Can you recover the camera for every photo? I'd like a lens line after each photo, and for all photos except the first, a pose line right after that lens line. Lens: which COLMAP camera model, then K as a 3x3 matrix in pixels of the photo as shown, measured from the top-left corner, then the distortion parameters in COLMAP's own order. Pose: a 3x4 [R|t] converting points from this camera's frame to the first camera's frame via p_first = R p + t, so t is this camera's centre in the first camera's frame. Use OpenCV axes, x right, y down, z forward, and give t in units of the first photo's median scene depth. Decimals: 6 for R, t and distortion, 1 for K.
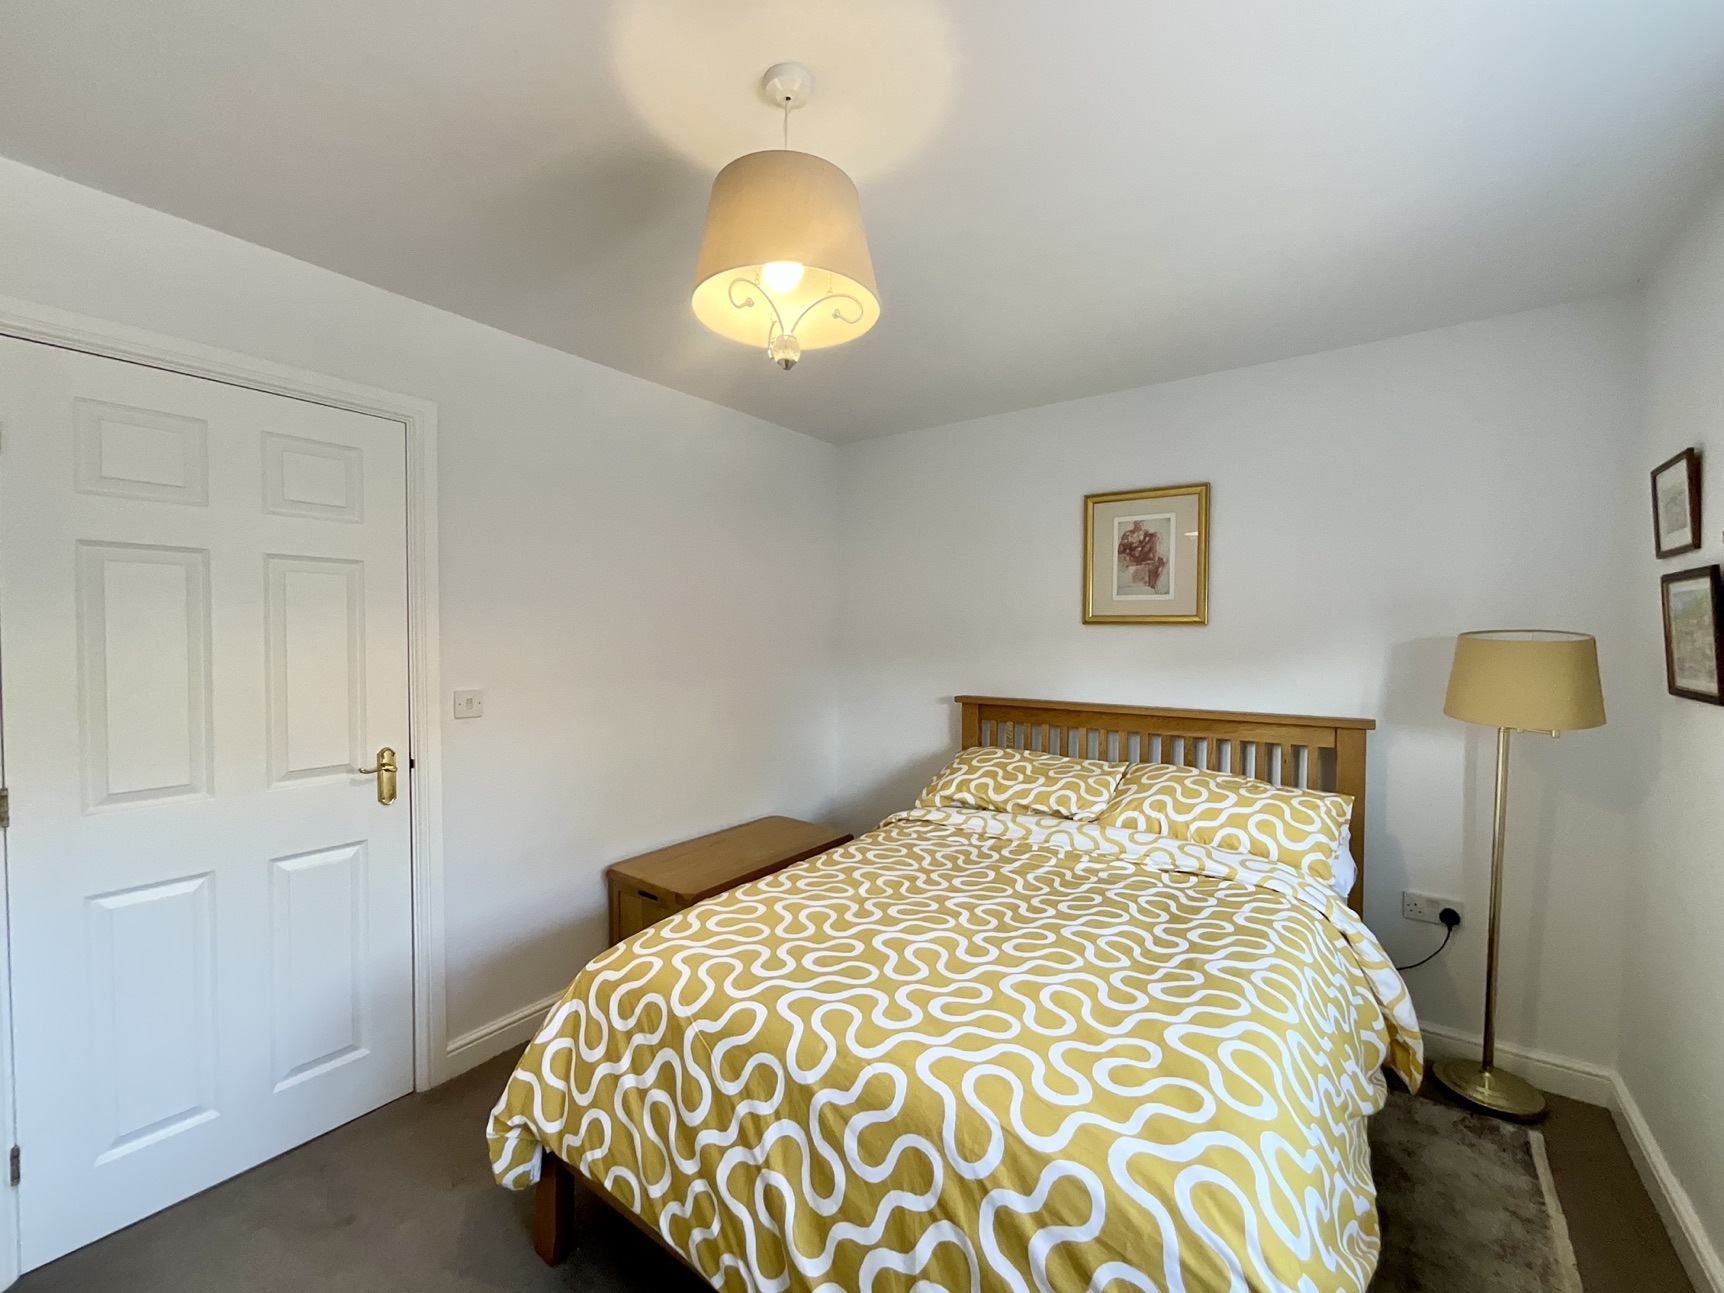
lens RADIAL K [[692.7, 0, 862.0], [0, 692.7, 646.5], [0, 0, 1]] dist [0.000766, -0.000132]
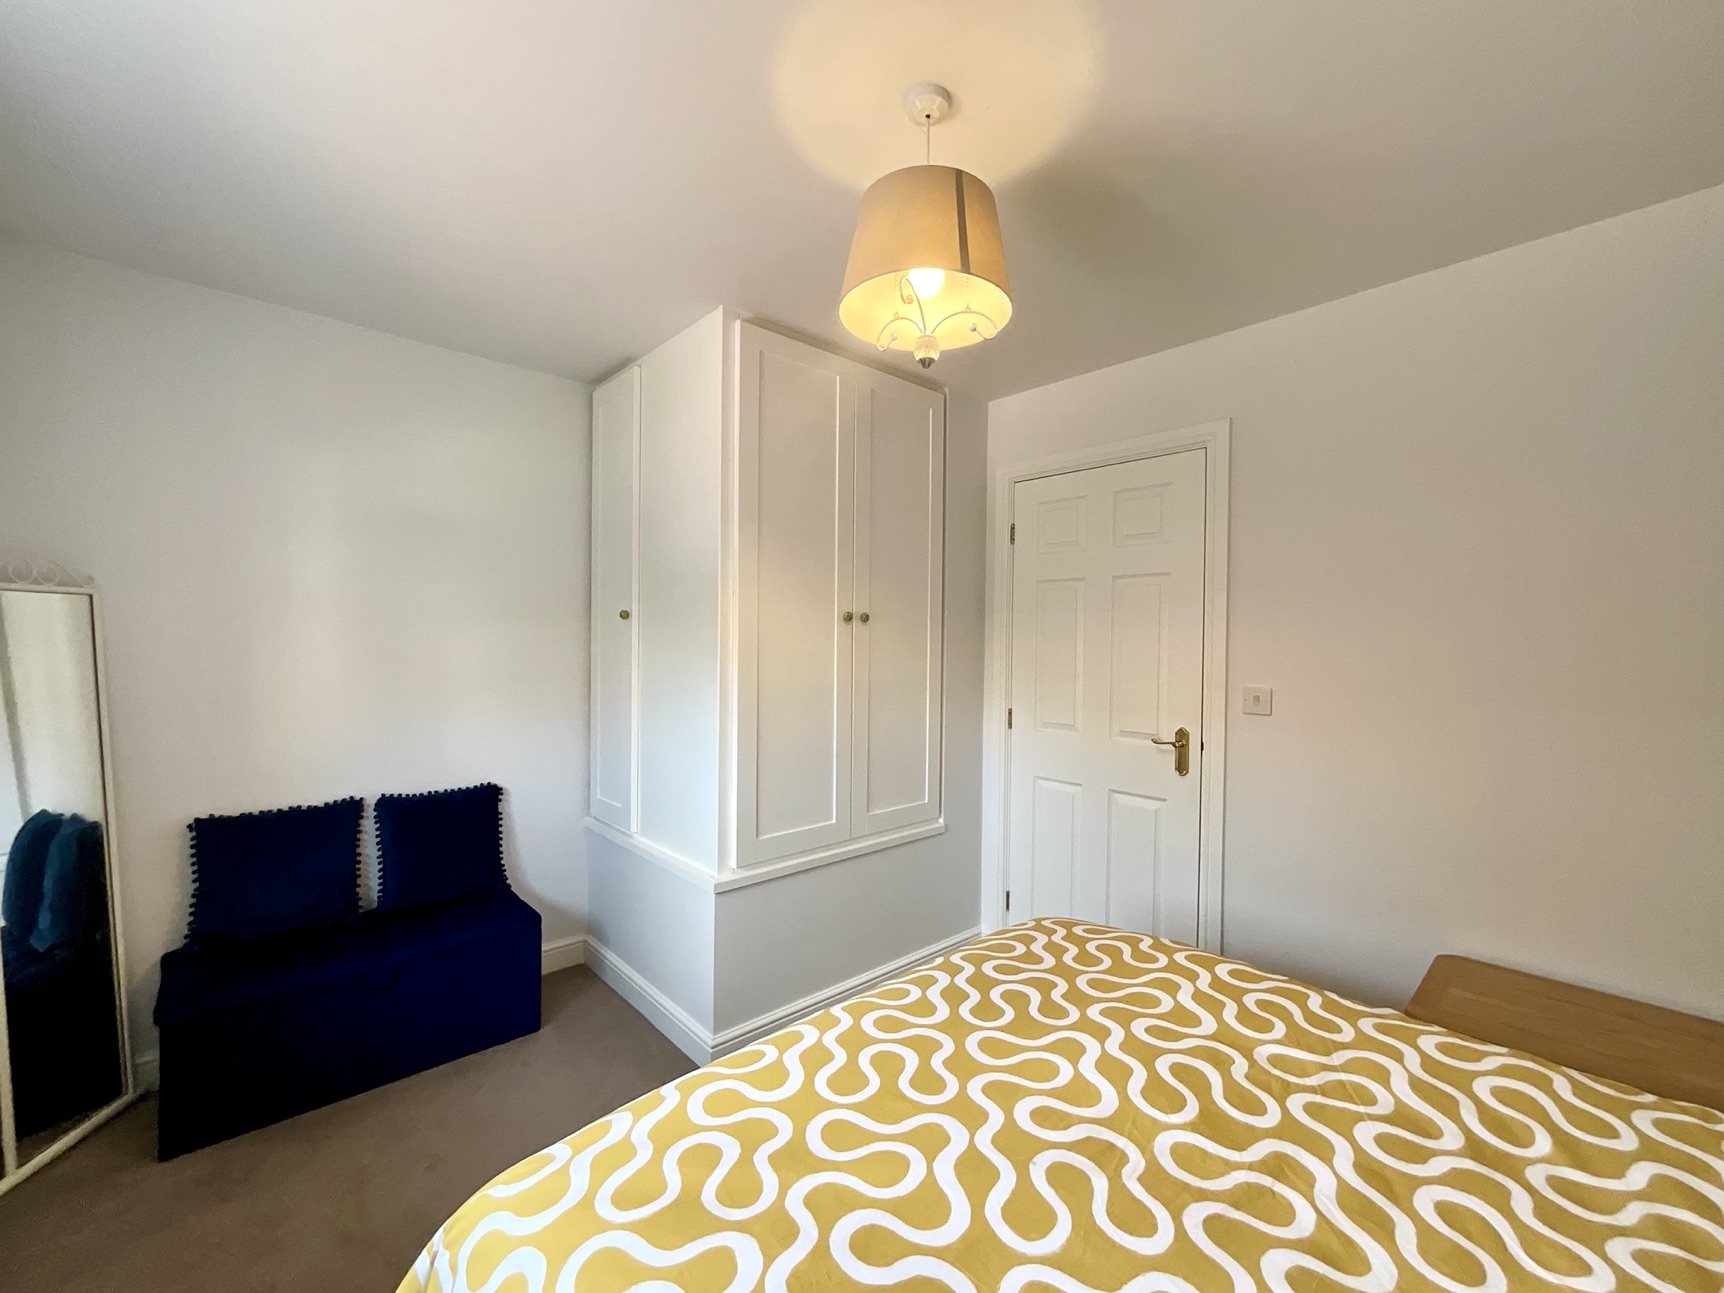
lens RADIAL K [[700.8, 0, 862.0], [0, 700.8, 646.5], [0, 0, 1]] dist [-0.000153, -0.000121]
pose [[-0.201481, -0.002442, -0.979489, 0.563551], [-0.033851, 0.999417, 0.004472, 0.019563], [0.978907, 0.034058, -0.201446, 0.663434]]
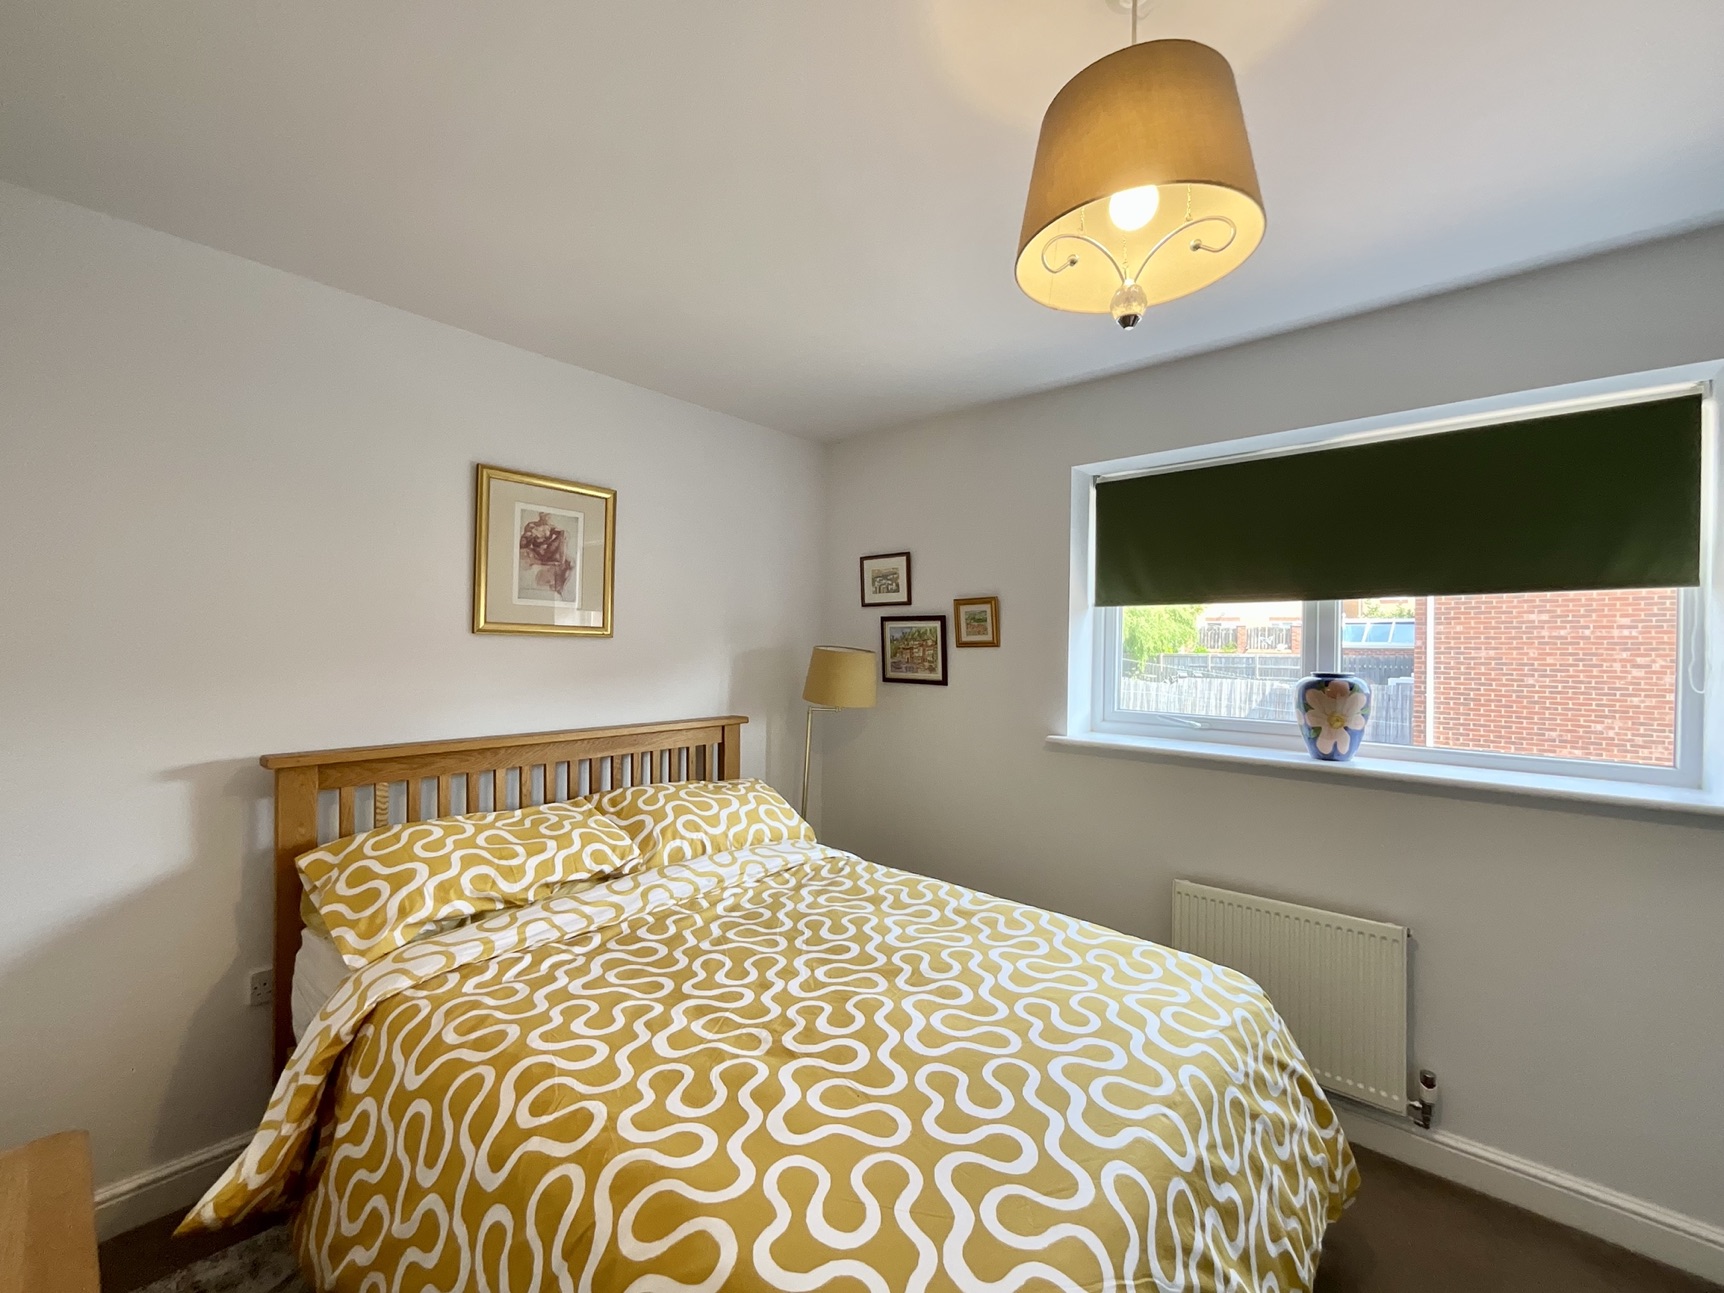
lens RADIAL K [[700.0, 0, 845.6], [0, 700.0, 651.0], [0, 0, 1]] dist [-0.009207, -0.000051]
pose [[0.101128, -0.005942, 0.994856, -0.546874], [0.007855, 0.999956, 0.005174, -0.018716], [-0.994842, 0.007292, 0.101171, 0.726158]]
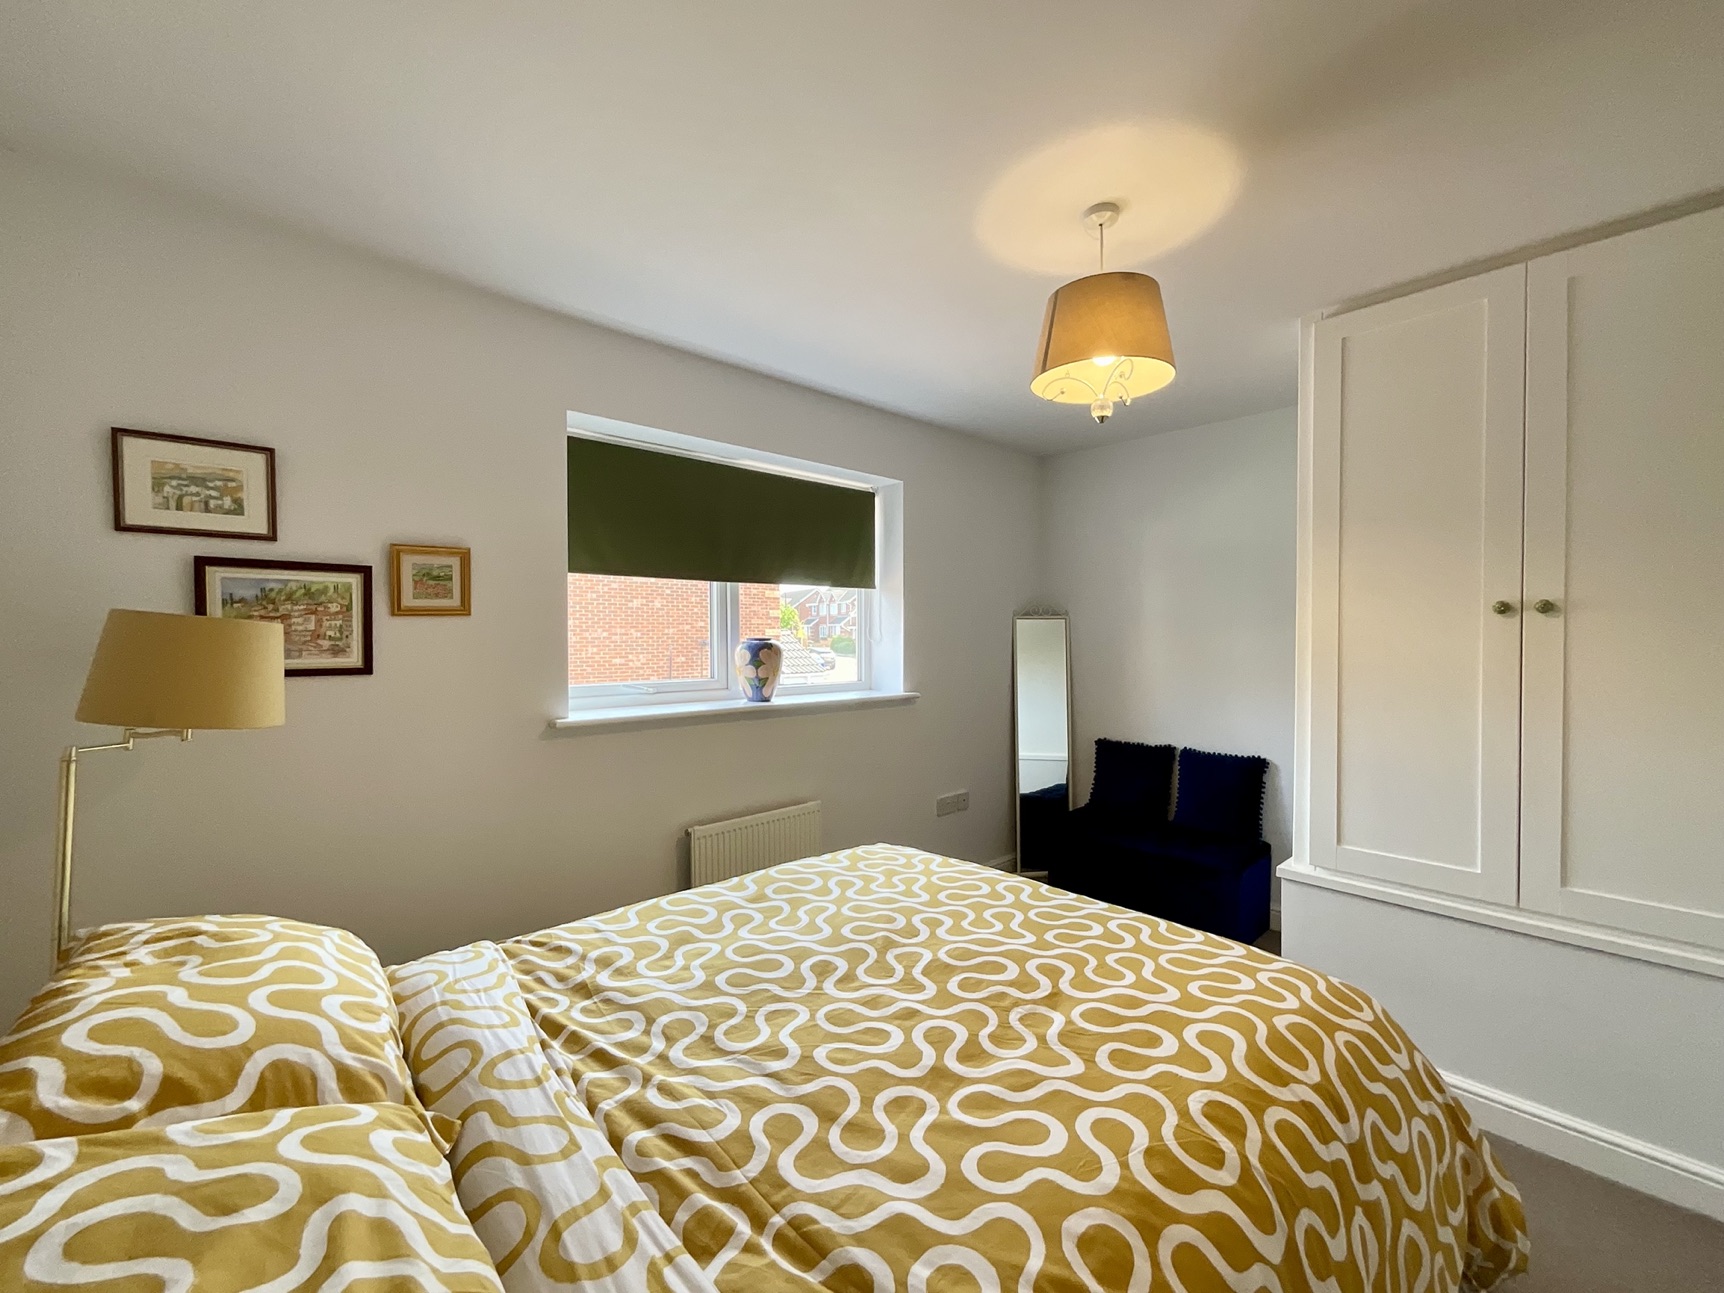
lens RADIAL K [[712.0, 0, 862.0], [0, 712.0, 646.5], [0, 0, 1]] dist [-0.000487, -0.000837]
pose [[-0.982059, -0.005017, 0.188505, 0.048759], [0.001931, 0.999326, 0.036657, -0.009741], [-0.188562, 0.036364, -0.981388, 1.437536]]
